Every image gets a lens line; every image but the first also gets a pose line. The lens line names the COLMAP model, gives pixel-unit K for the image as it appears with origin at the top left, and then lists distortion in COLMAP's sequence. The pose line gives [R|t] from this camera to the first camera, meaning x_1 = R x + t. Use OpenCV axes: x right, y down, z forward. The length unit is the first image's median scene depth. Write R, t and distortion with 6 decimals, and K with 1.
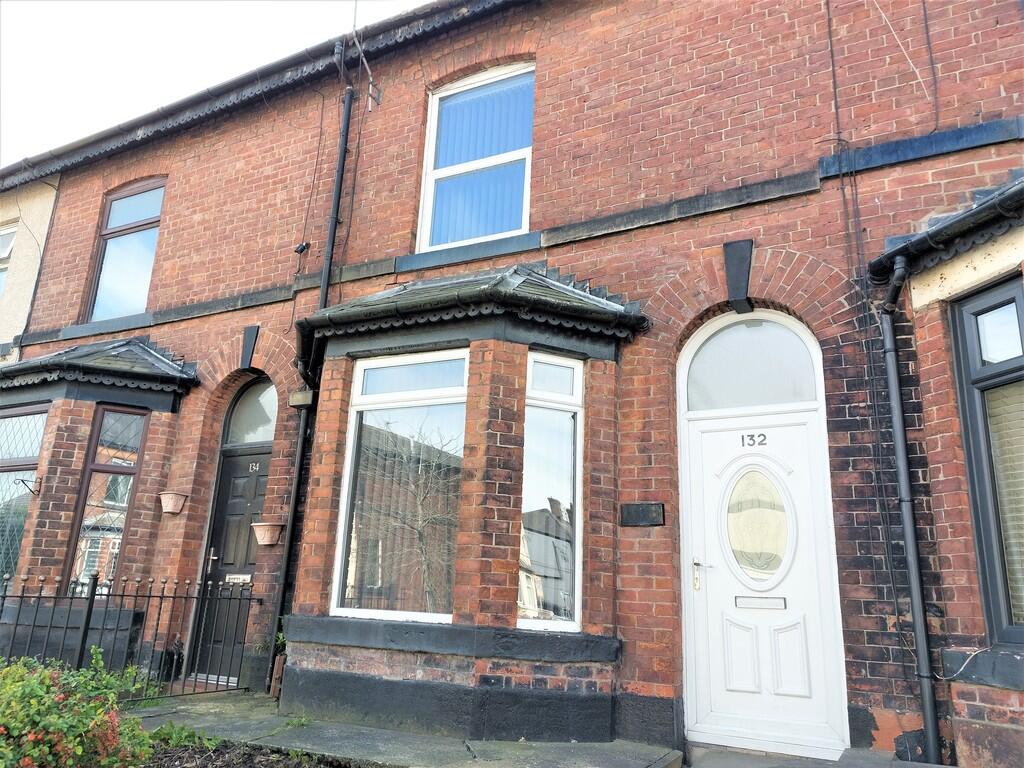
lens RADIAL K [[750.2, 0, 503.9], [0, 750.2, 384.3], [0, 0, 1]] dist [0.062086, -0.052040]
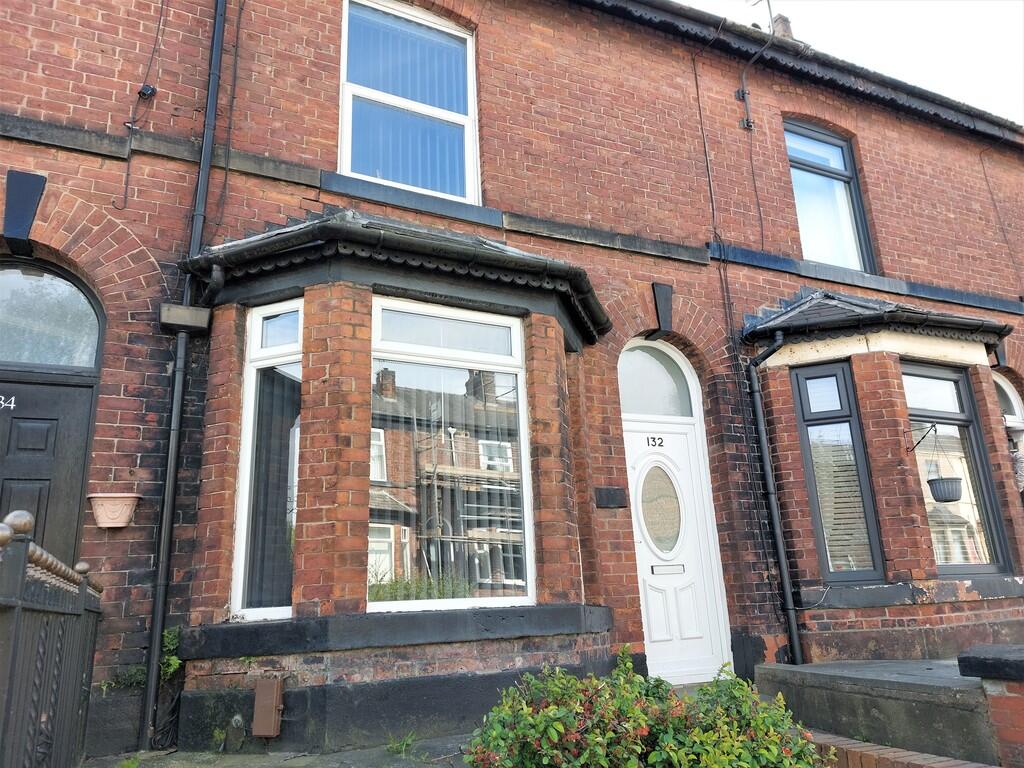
lens RADIAL K [[750.2, 0, 514.5], [0, 750.2, 383.2], [0, 0, 1]] dist [0.062086, -0.052040]
pose [[0.587816, 0.157200, 0.793575, -0.817574], [-0.154686, 0.984680, -0.080478, 0.114379], [-0.794069, -0.075448, 0.603127, 0.436192]]
